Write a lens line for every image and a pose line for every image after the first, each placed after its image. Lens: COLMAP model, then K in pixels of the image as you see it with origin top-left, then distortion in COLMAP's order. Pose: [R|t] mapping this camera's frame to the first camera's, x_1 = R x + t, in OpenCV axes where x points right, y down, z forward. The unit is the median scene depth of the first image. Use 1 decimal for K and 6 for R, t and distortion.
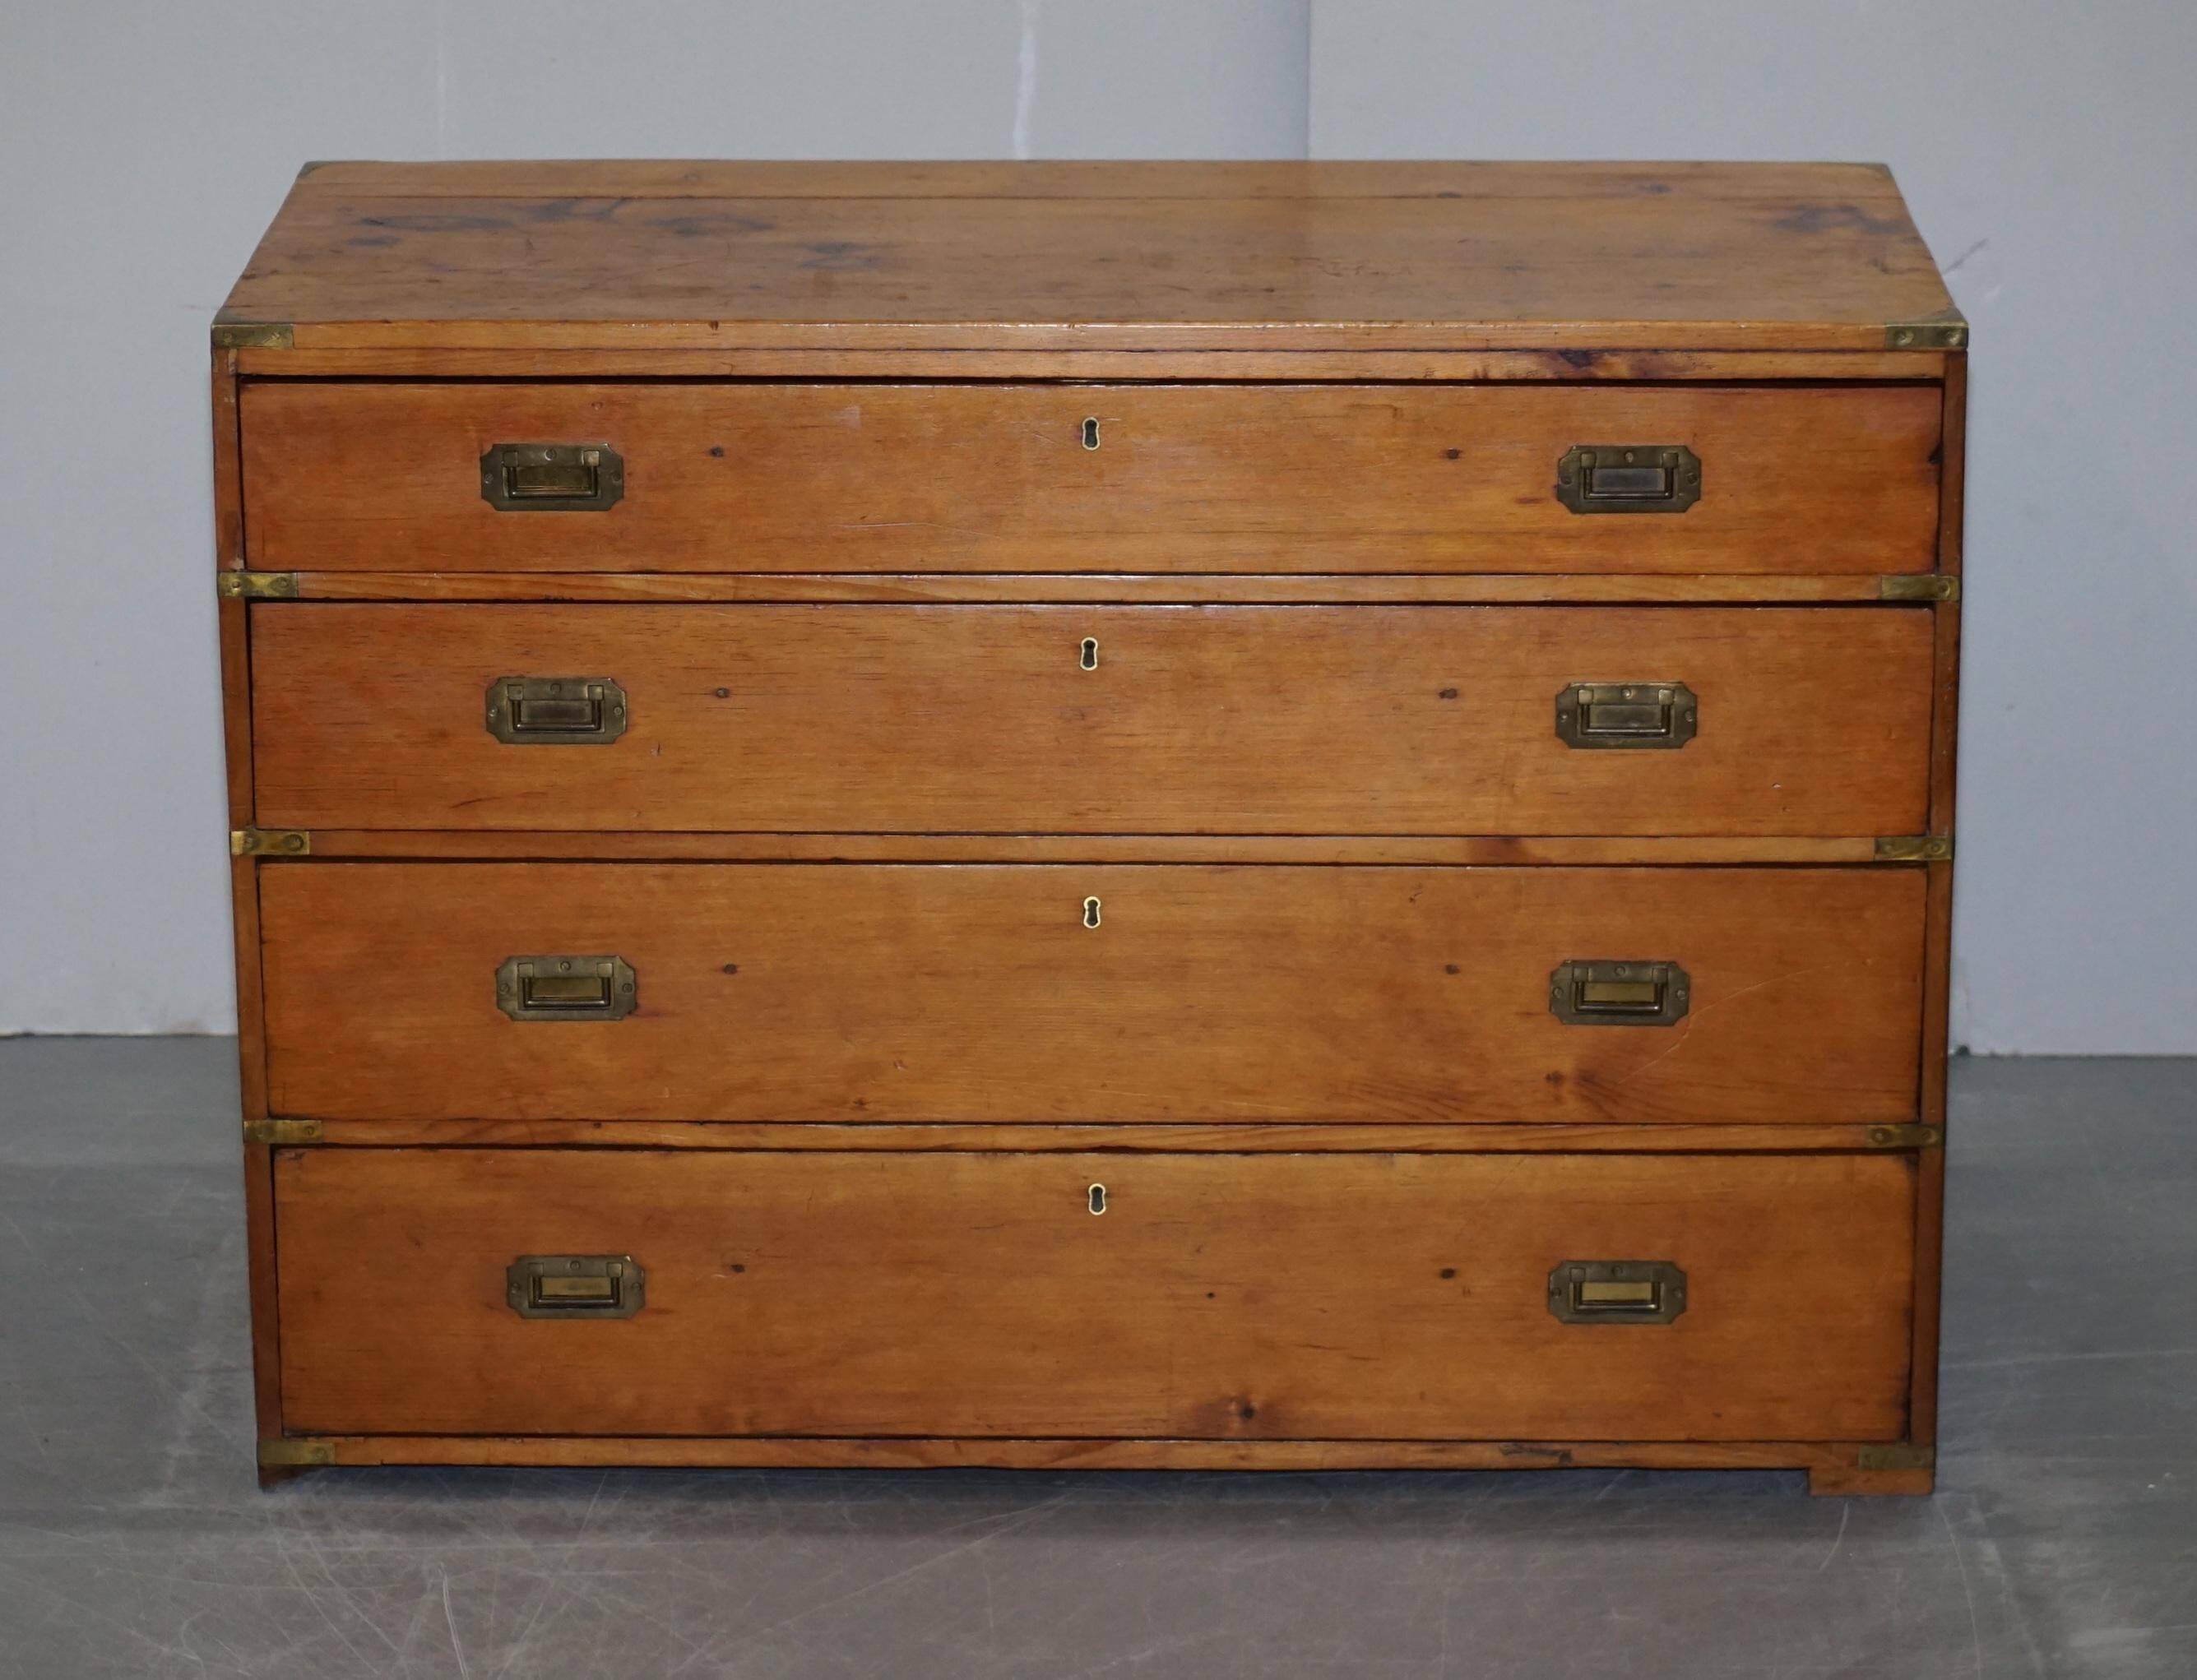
lens RADIAL K [[6655.8, 0, 1096.8], [0, 6655.8, 717.8], [0, 0, 1]] dist [-0.058817, -0.570209]
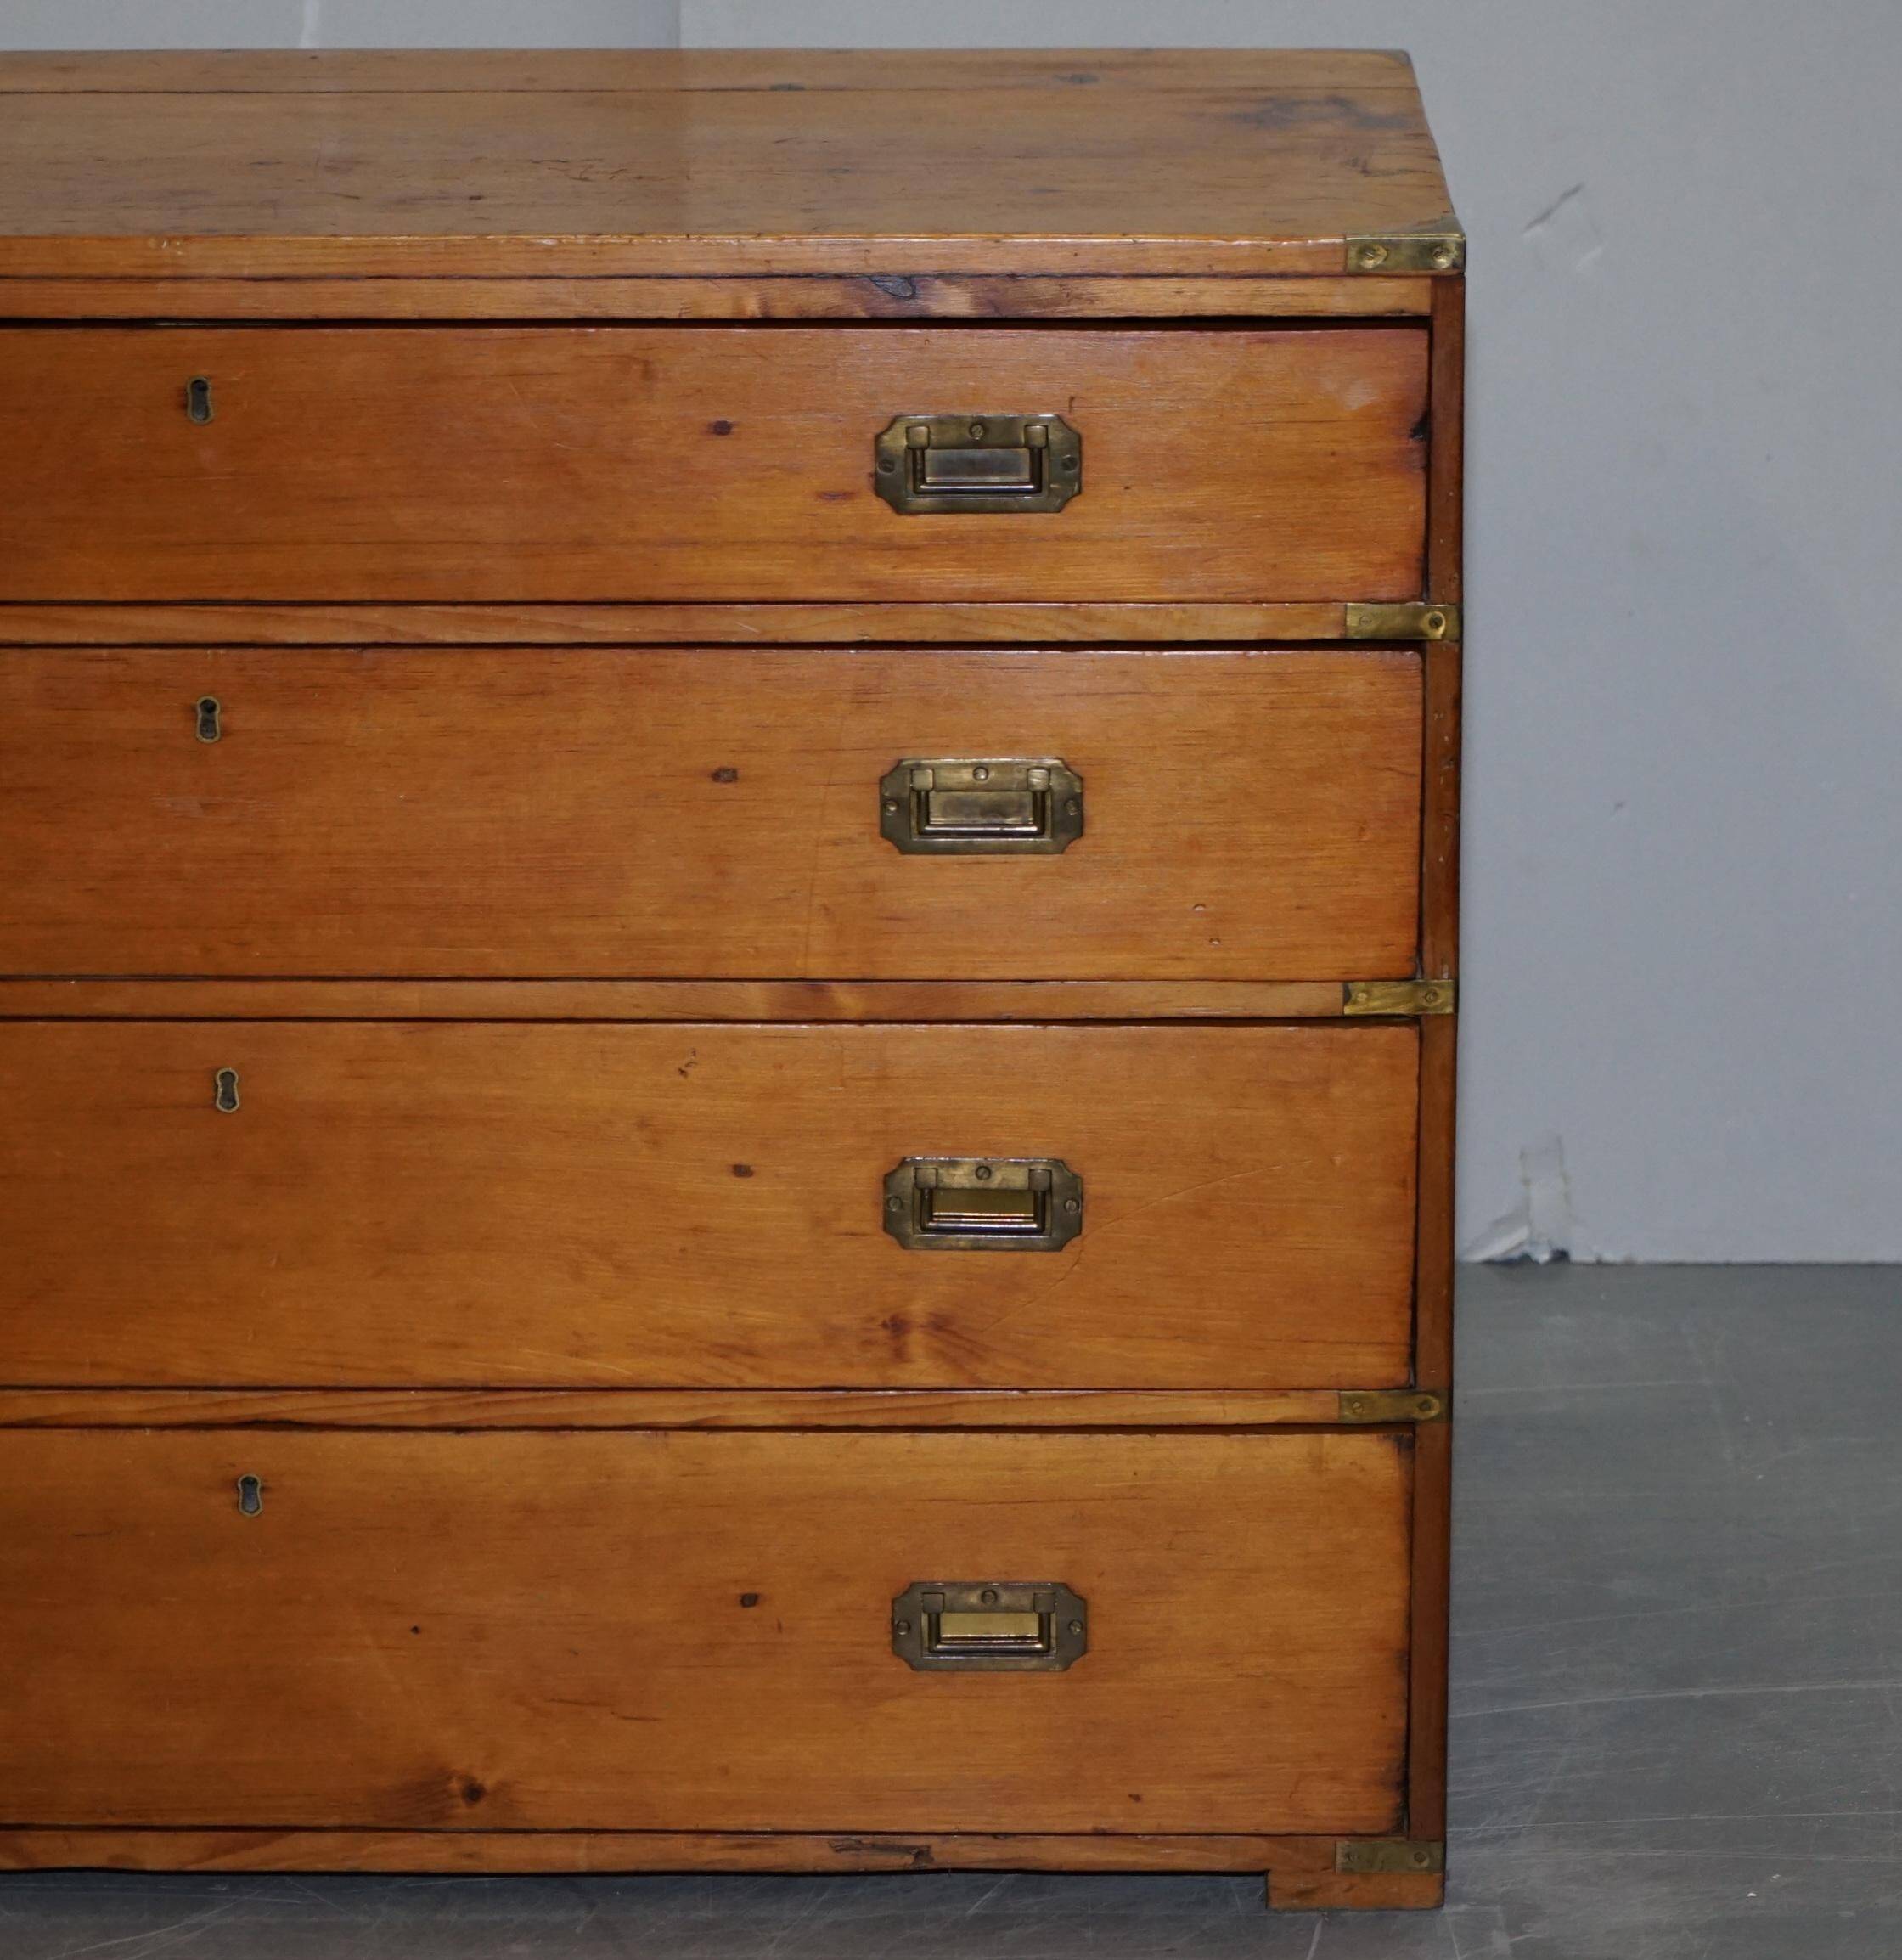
lens RADIAL K [[6521.2, 0, 951.0], [0, 6521.2, 980.0], [0, 0, 1]] dist [-0.074212, -0.448751]
pose [[0.999999, -0.001350, -0.000279, 0.075218], [0.001355, 0.999791, 0.020381, 0.003790], [0.000252, -0.020382, 0.999792, 0.313331]]
